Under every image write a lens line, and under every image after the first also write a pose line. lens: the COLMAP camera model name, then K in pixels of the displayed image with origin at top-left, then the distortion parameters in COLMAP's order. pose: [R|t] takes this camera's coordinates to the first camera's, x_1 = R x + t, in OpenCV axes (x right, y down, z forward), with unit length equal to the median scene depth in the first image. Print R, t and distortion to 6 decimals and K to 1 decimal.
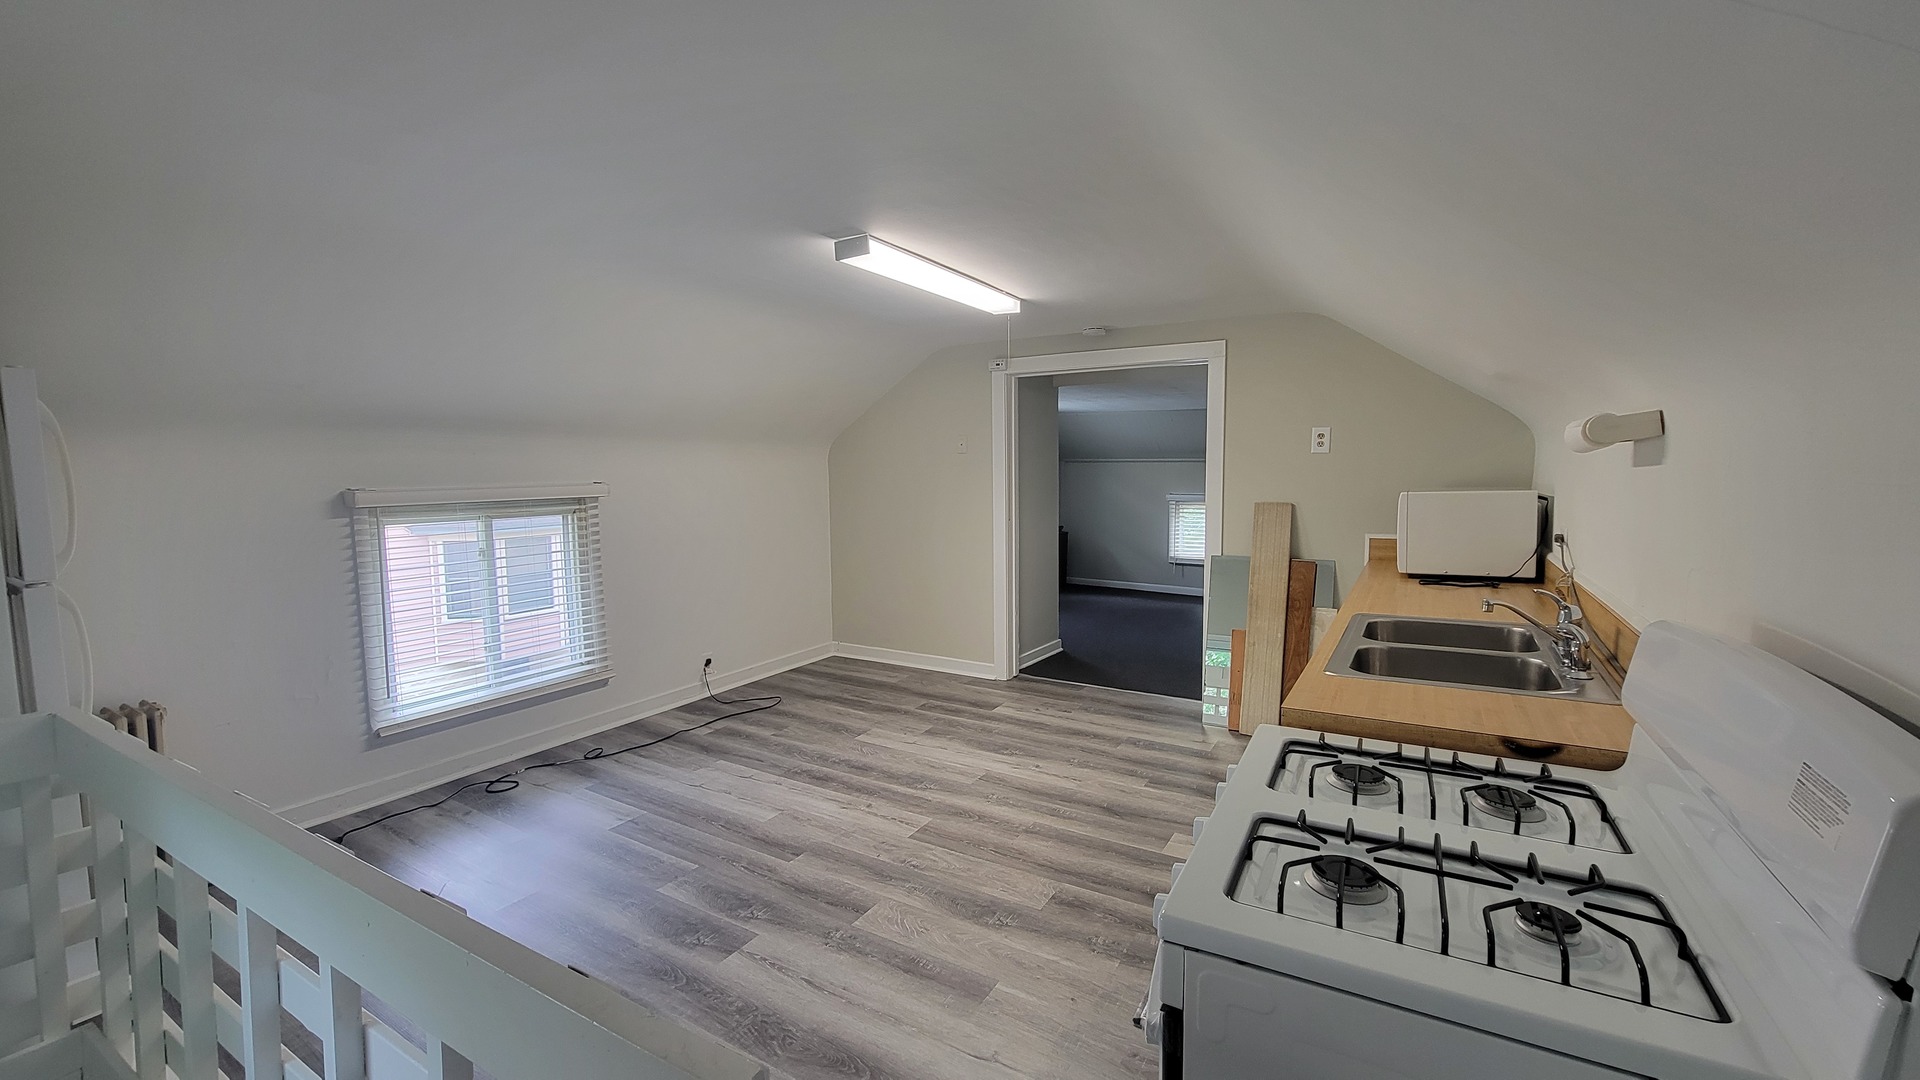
lens RADIAL K [[808.5, 0, 954.5], [0, 808.5, 529.8], [0, 0, 1]] dist [-0.000530, -0.000098]
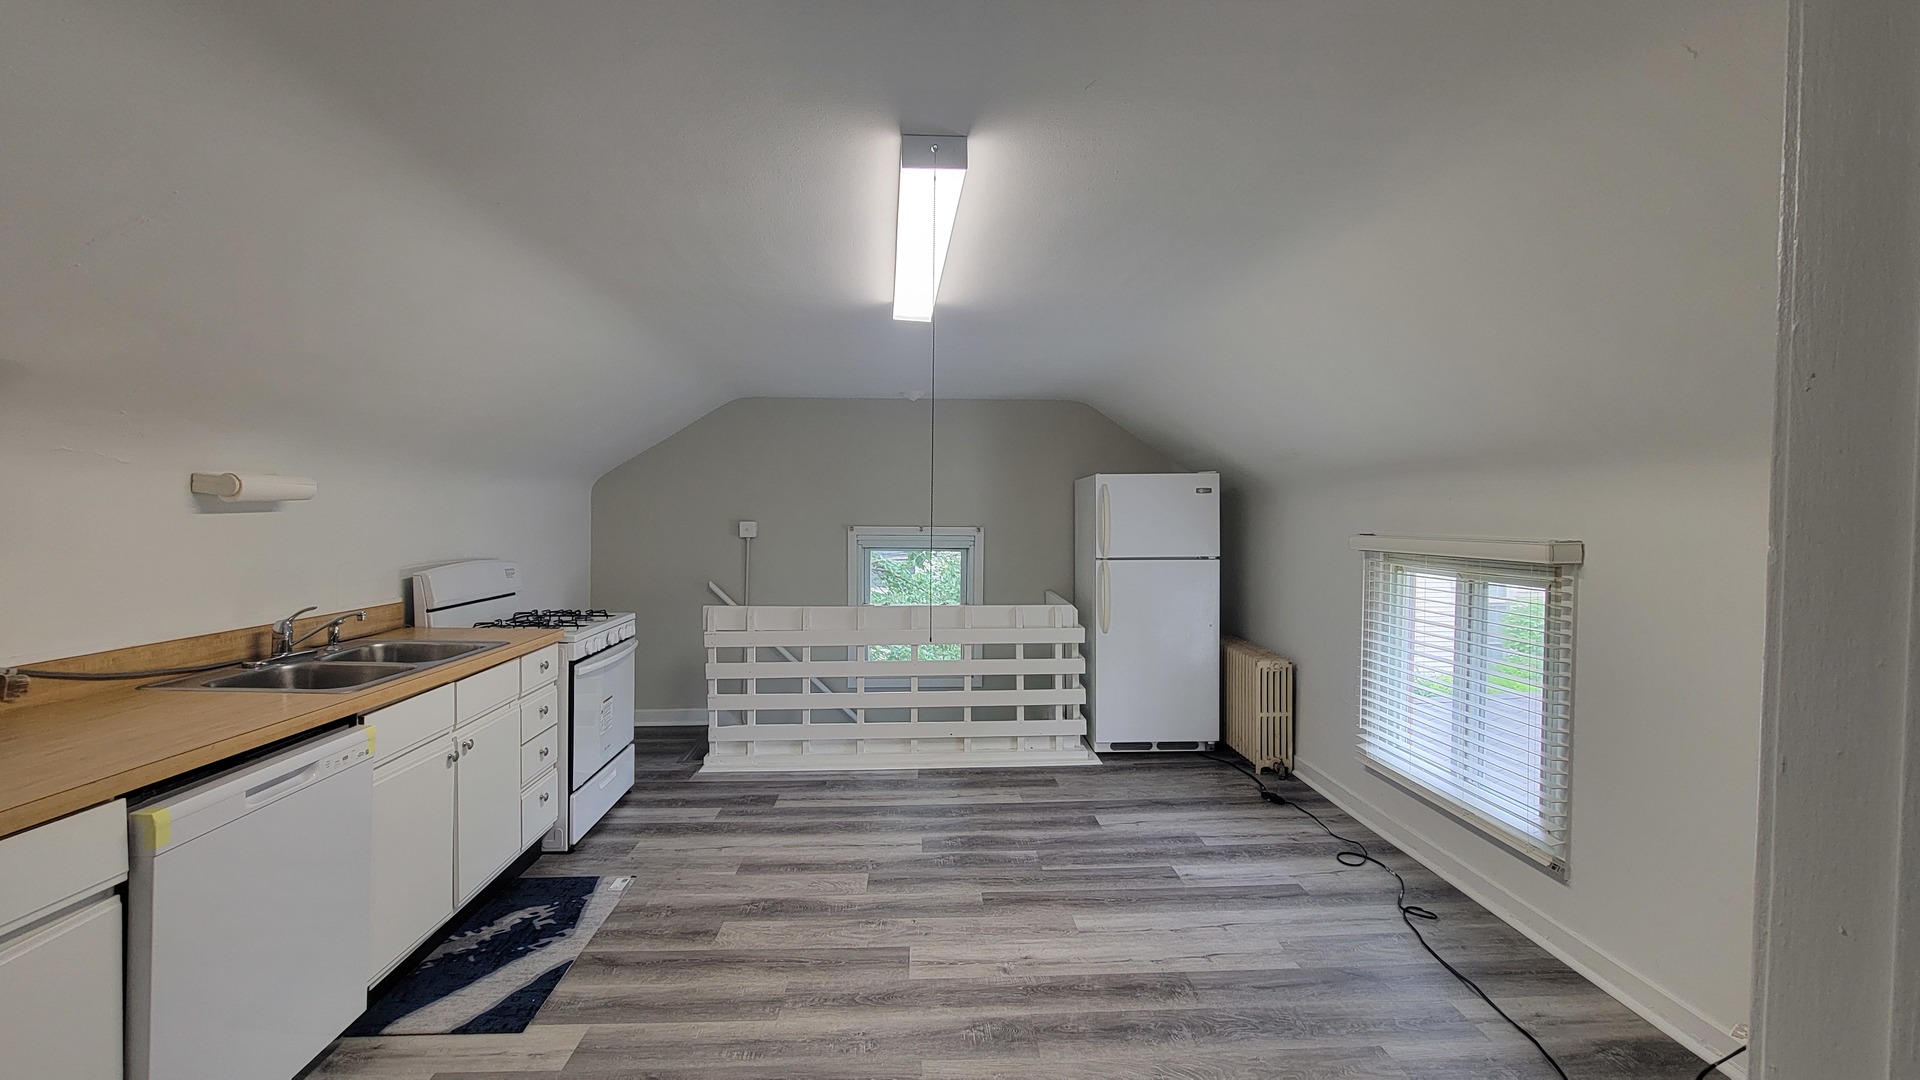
lens RADIAL K [[773.5, 0, 955.1], [0, 773.5, 535.9], [0, 0, 1]] dist [0.001984, -0.000278]
pose [[-0.830298, 0.016437, -0.557077, 0.344667], [-0.045008, 0.994323, 0.096420, -0.130602], [0.555499, 0.105131, -0.824844, 1.625791]]
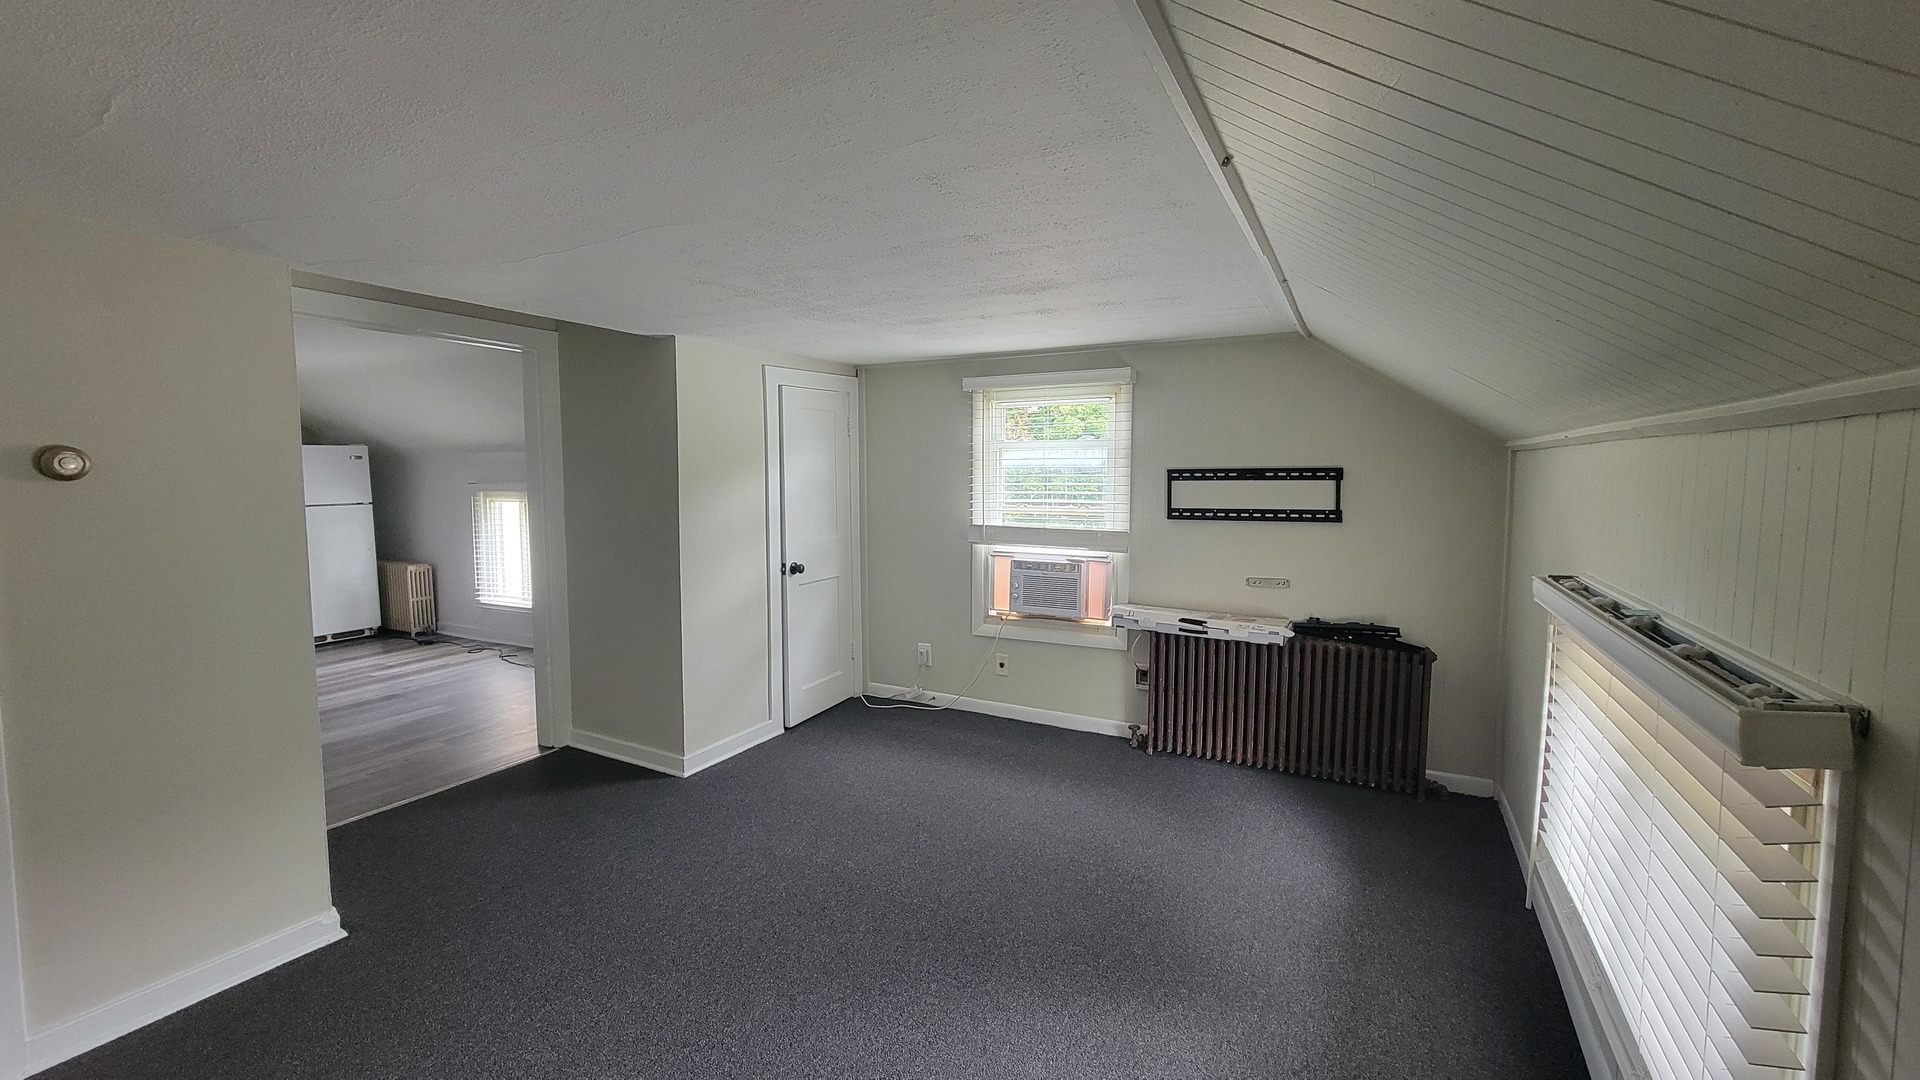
lens RADIAL K [[773.5, 0, 955.1], [0, 773.5, 535.9], [0, 0, 1]] dist [0.001984, -0.000278]
pose [[0.056620, 0.086790, -0.994616, 1.356464], [-0.079336, 0.993455, 0.082172, -0.186362], [0.995239, 0.074257, 0.063135, 2.187722]]
